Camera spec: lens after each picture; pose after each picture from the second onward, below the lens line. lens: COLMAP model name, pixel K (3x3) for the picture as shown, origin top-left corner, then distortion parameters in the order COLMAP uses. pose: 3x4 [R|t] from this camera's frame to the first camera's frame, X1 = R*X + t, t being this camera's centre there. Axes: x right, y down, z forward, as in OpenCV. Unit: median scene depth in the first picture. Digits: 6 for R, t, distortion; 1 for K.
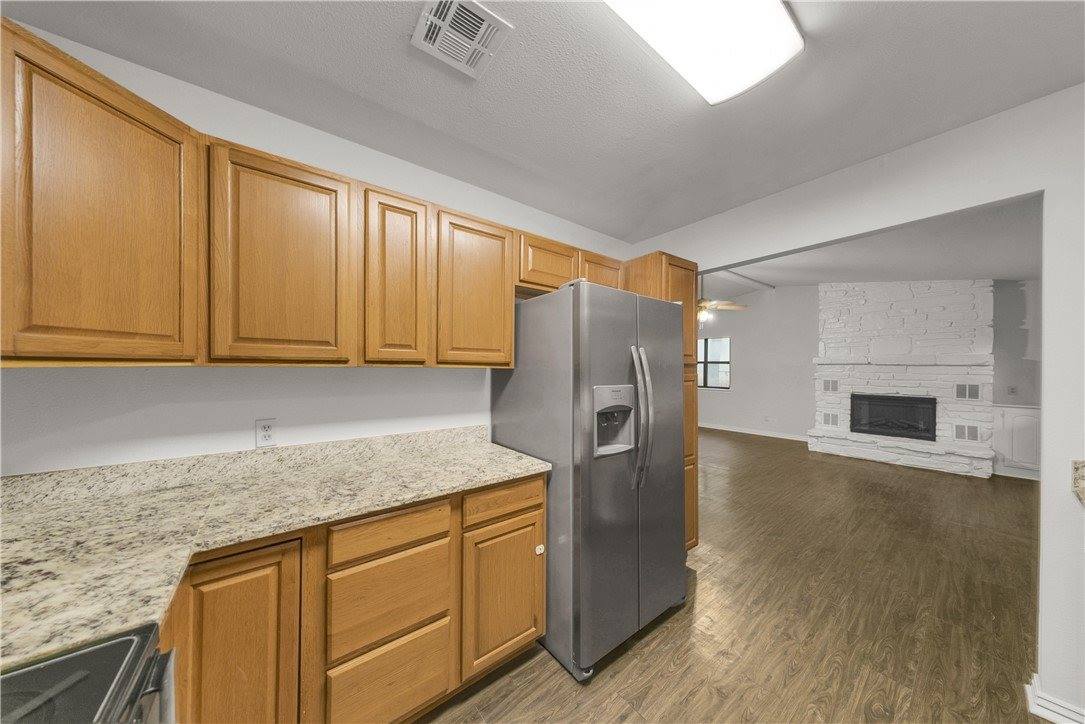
lens RADIAL K [[341.4, 0, 541.4], [0, 341.4, 373.5], [0, 0, 1]] dist [0.000305, -0.000013]
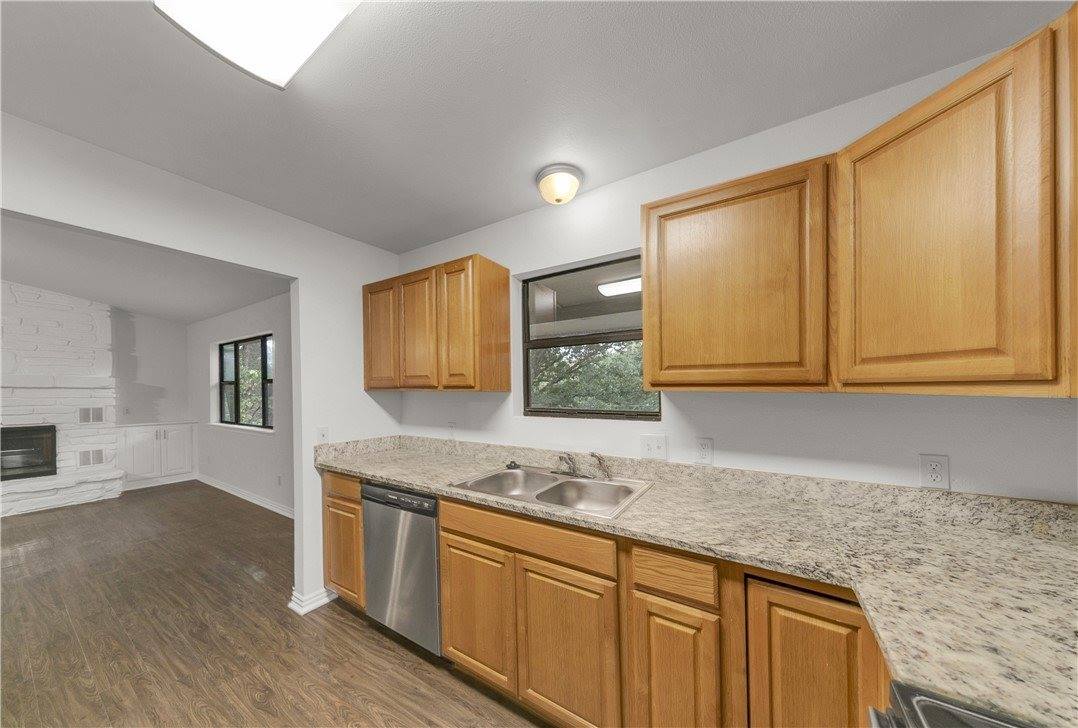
lens RADIAL K [[346.1, 0, 537.9], [0, 346.1, 386.1], [0, 0, 1]] dist [-0.000300, 0.000007]
pose [[-0.345820, 0.007141, 0.938274, -0.115362], [0.019676, 0.999806, -0.000358, -0.003911], [-0.938094, 0.018338, -0.345894, 0.152961]]
